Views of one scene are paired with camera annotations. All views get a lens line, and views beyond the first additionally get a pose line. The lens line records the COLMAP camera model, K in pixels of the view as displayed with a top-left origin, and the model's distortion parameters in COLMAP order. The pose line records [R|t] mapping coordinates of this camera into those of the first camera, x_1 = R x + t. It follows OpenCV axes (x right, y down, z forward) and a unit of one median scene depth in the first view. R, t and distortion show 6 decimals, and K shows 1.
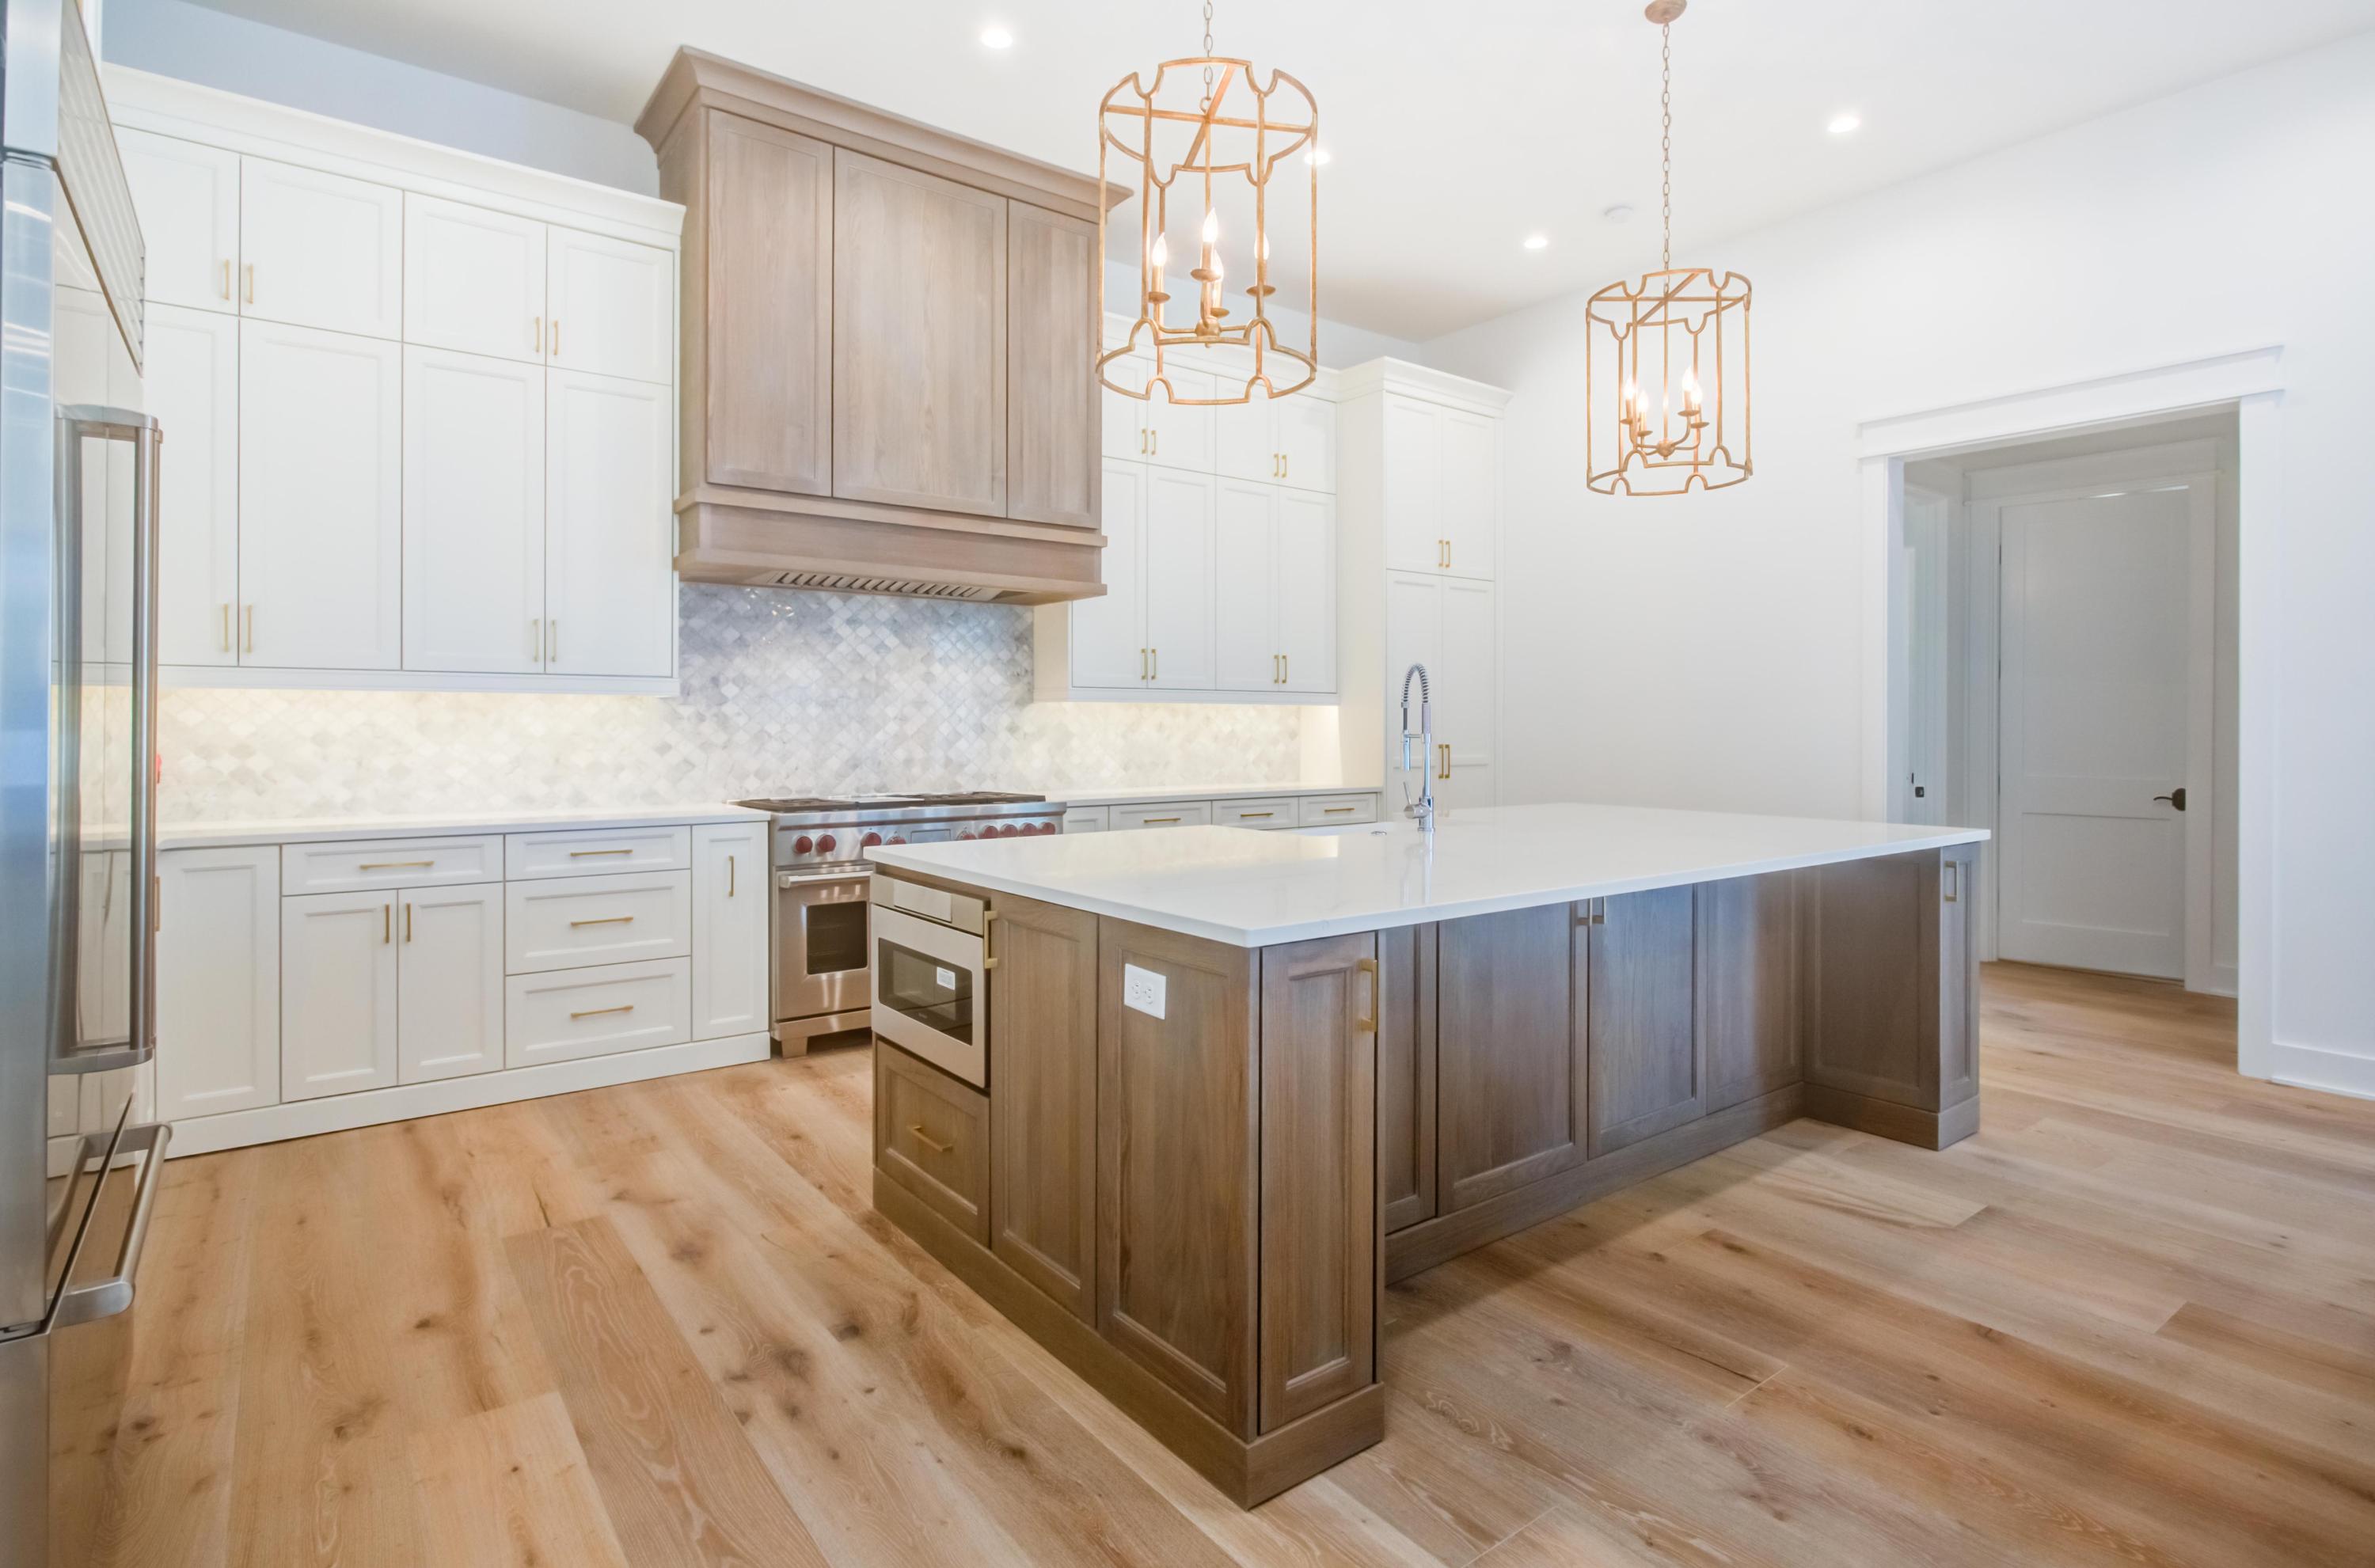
lens RADIAL K [[1191.2, 0, 1177.1], [0, 1191.2, 720.1], [0, 0, 1]] dist [-0.000856, 0.000116]
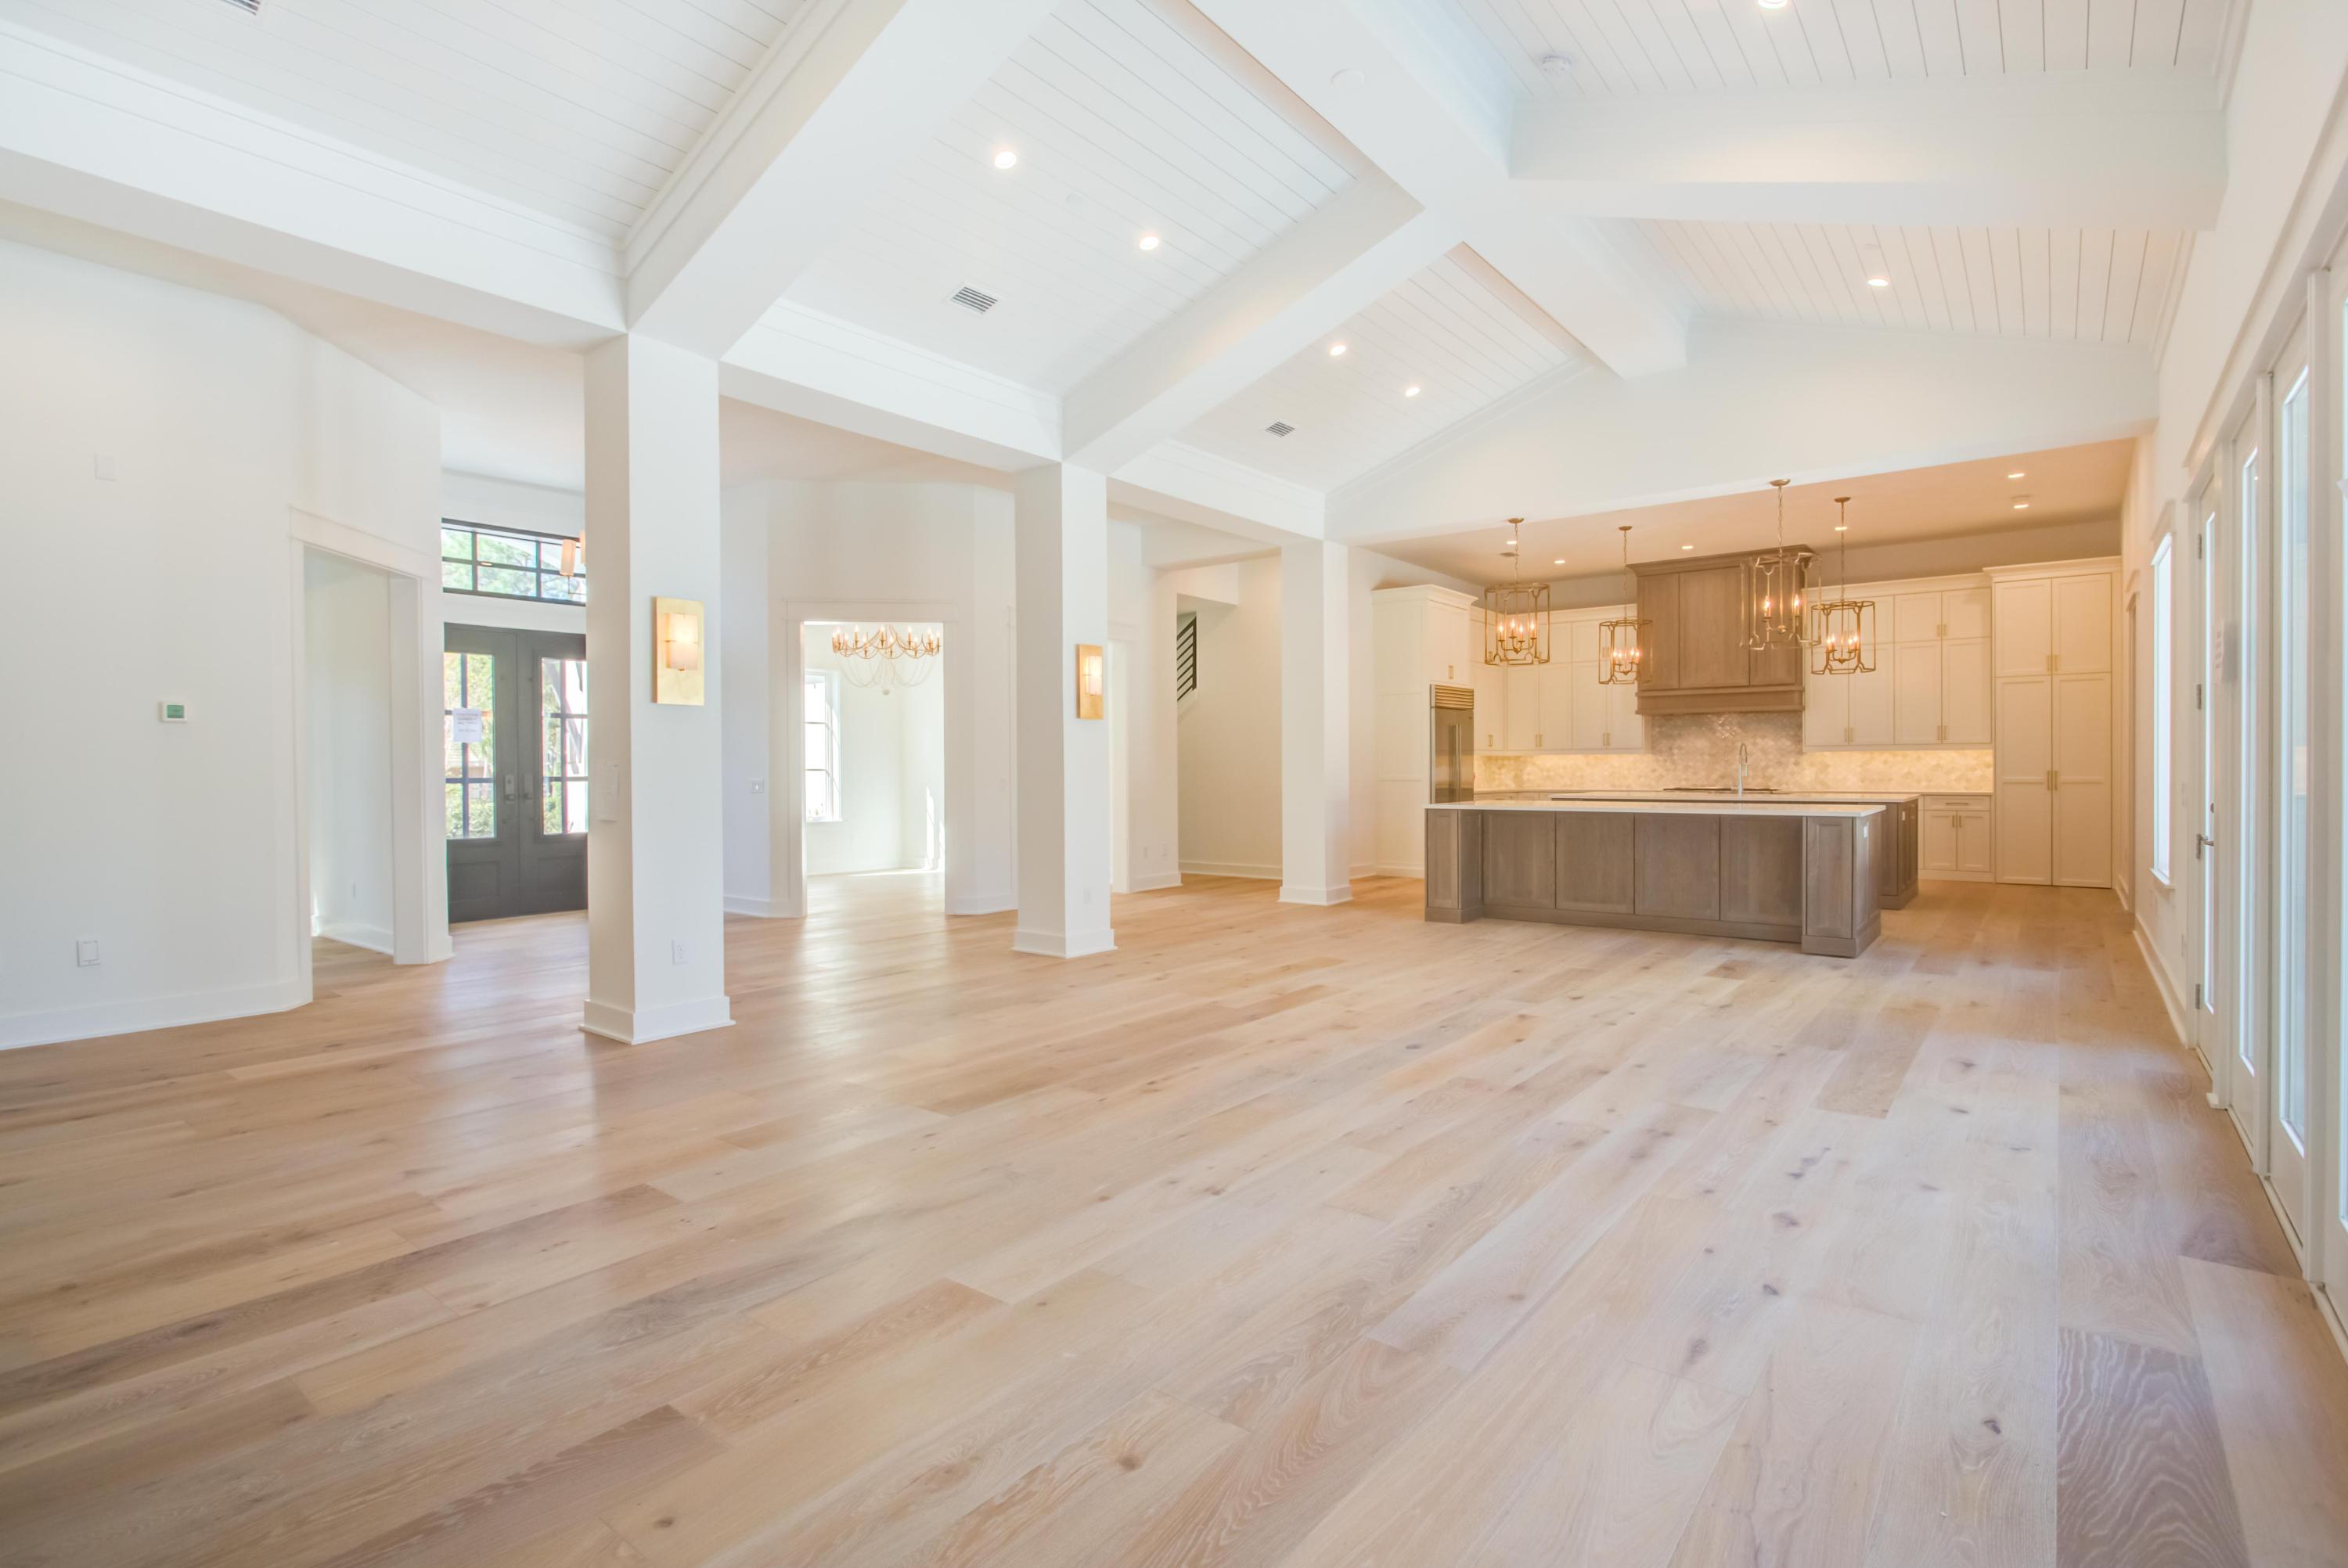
lens RADIAL K [[1122.8, 0, 1161.2], [0, 1122.8, 776.9], [0, 0, 1]] dist [-0.016415, 0.008909]
pose [[0.244495, 0.004020, -0.969642, 1.905057], [0.009378, 0.999935, 0.006510, 0.008290], [0.969605, -0.010685, 0.244442, -0.875355]]
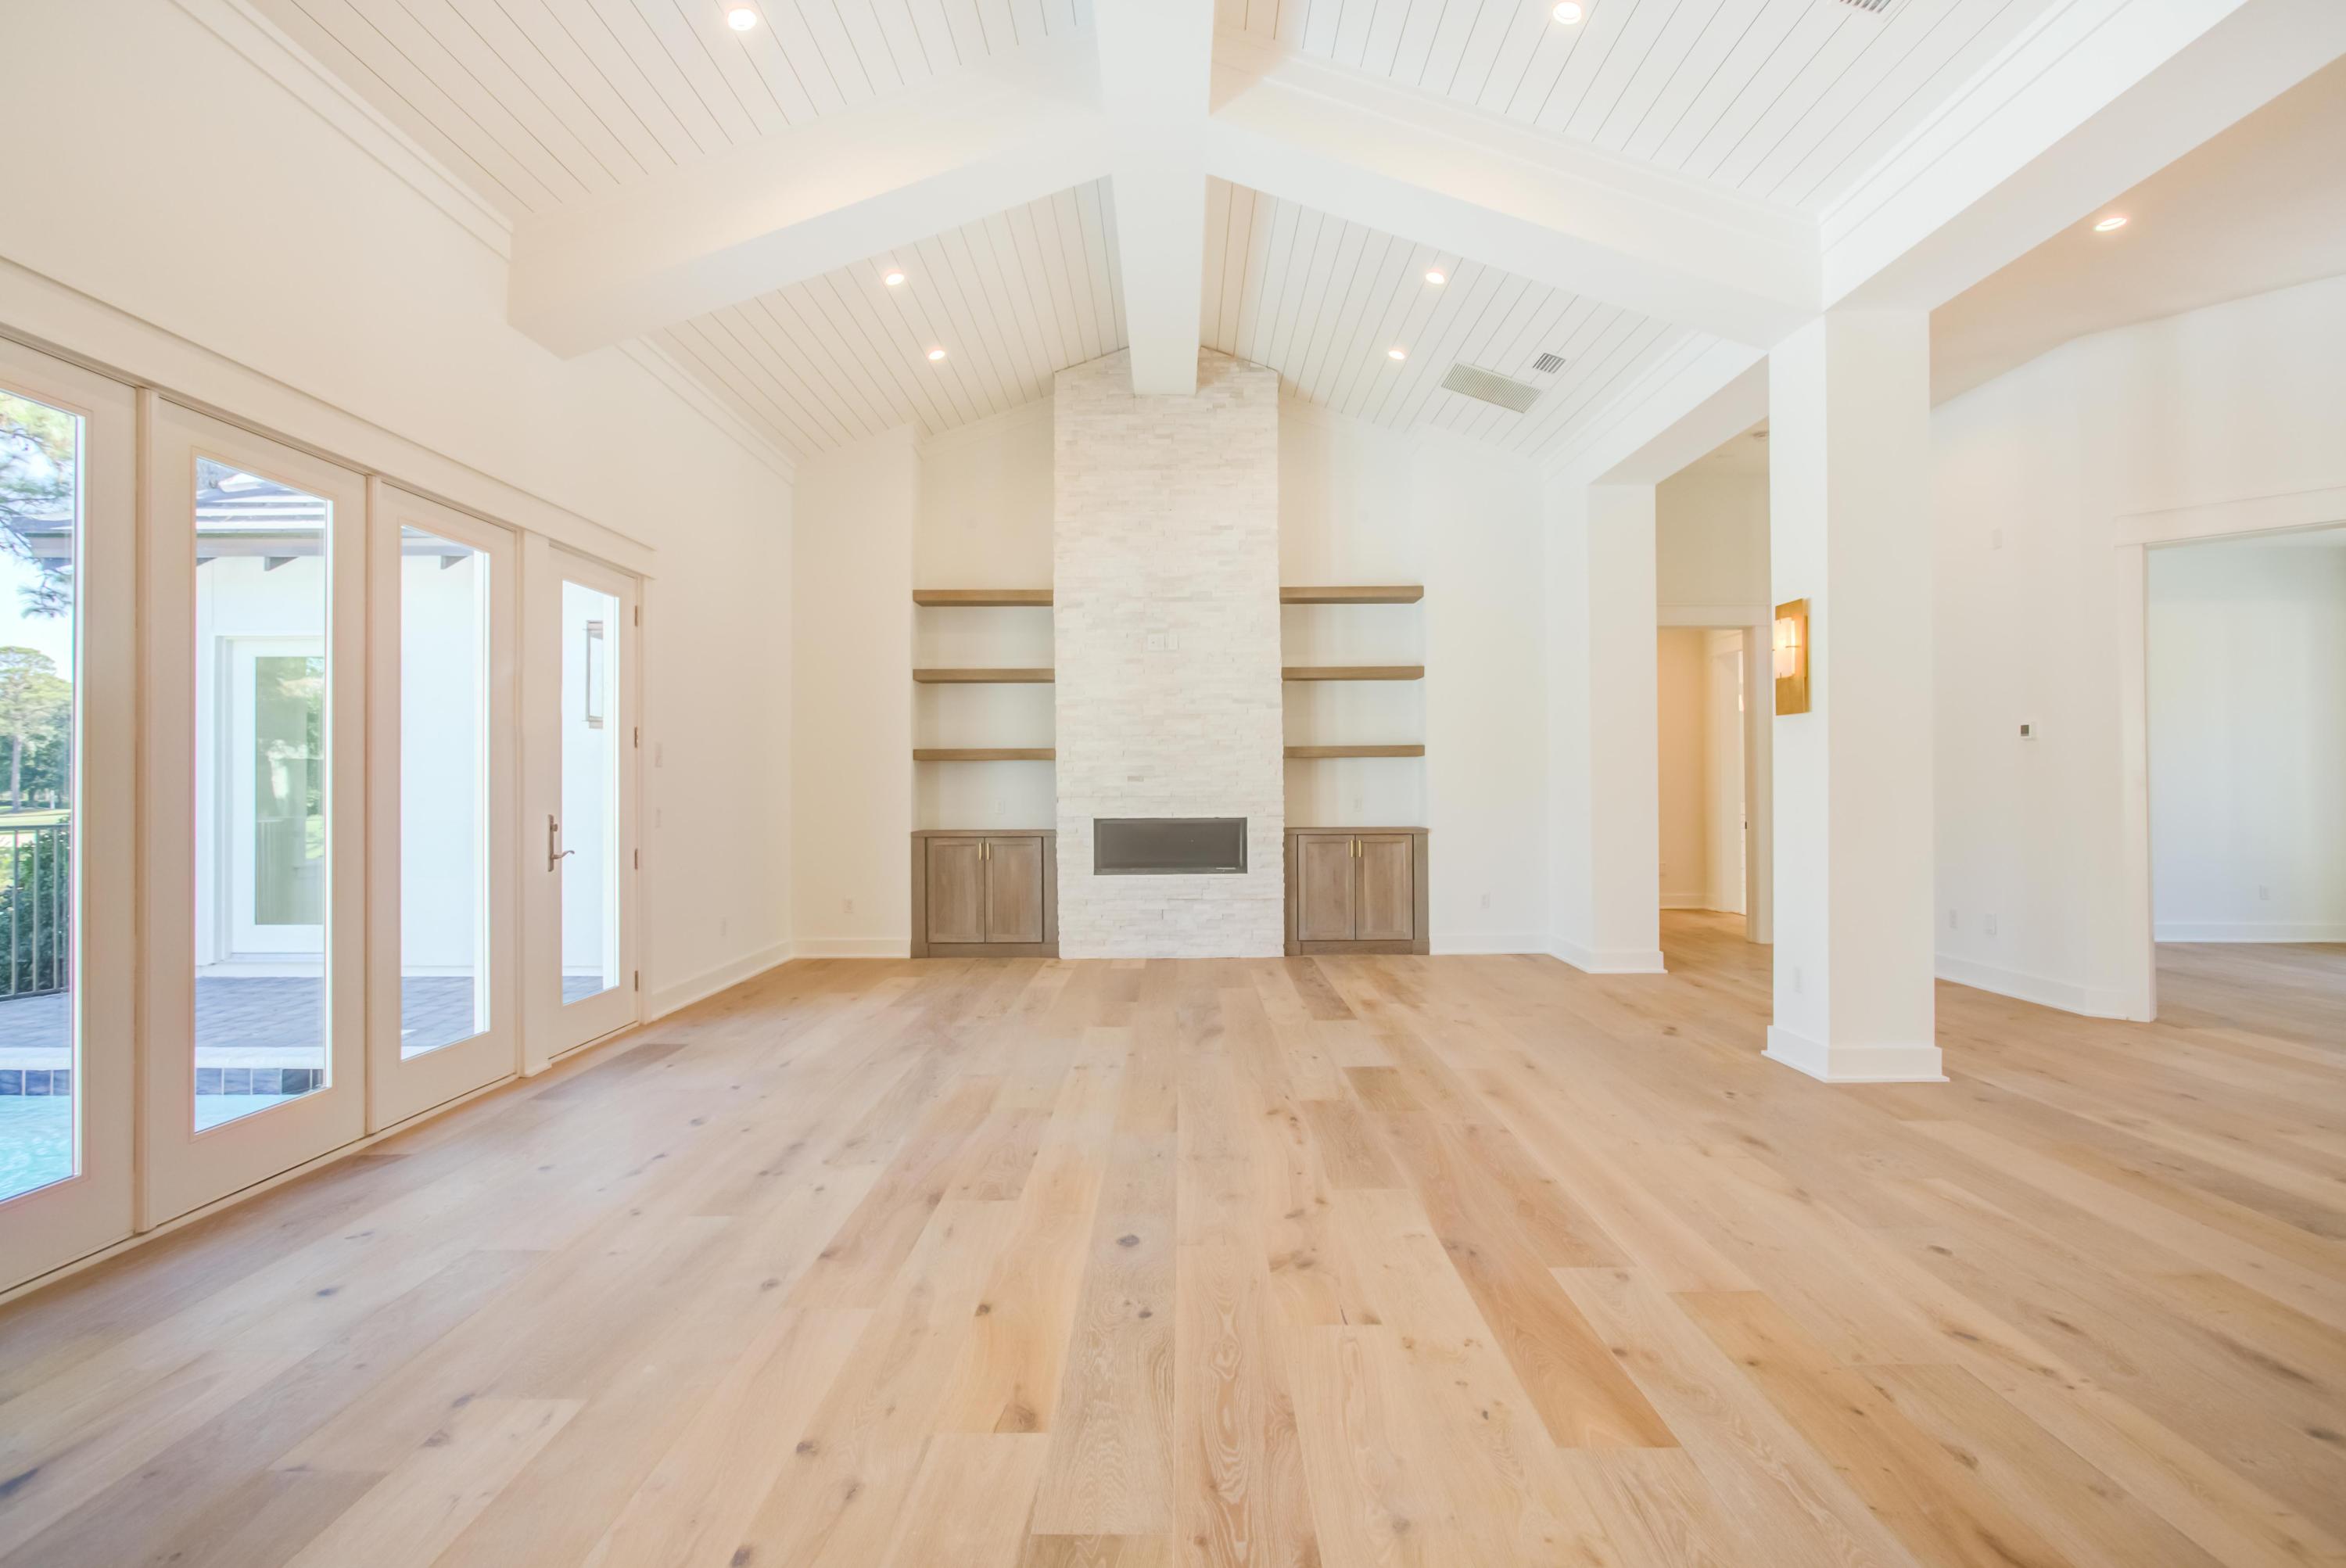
lens RADIAL K [[1126.2, 0, 1179.3], [0, 1126.2, 779.5], [0, 0, 1]] dist [-0.017751, 0.009342]
pose [[-0.798002, 0.004008, 0.602642, 0.656245], [-0.000140, 0.999977, -0.006836, 0.007841], [-0.602655, -0.005540, -0.797983, 0.019036]]
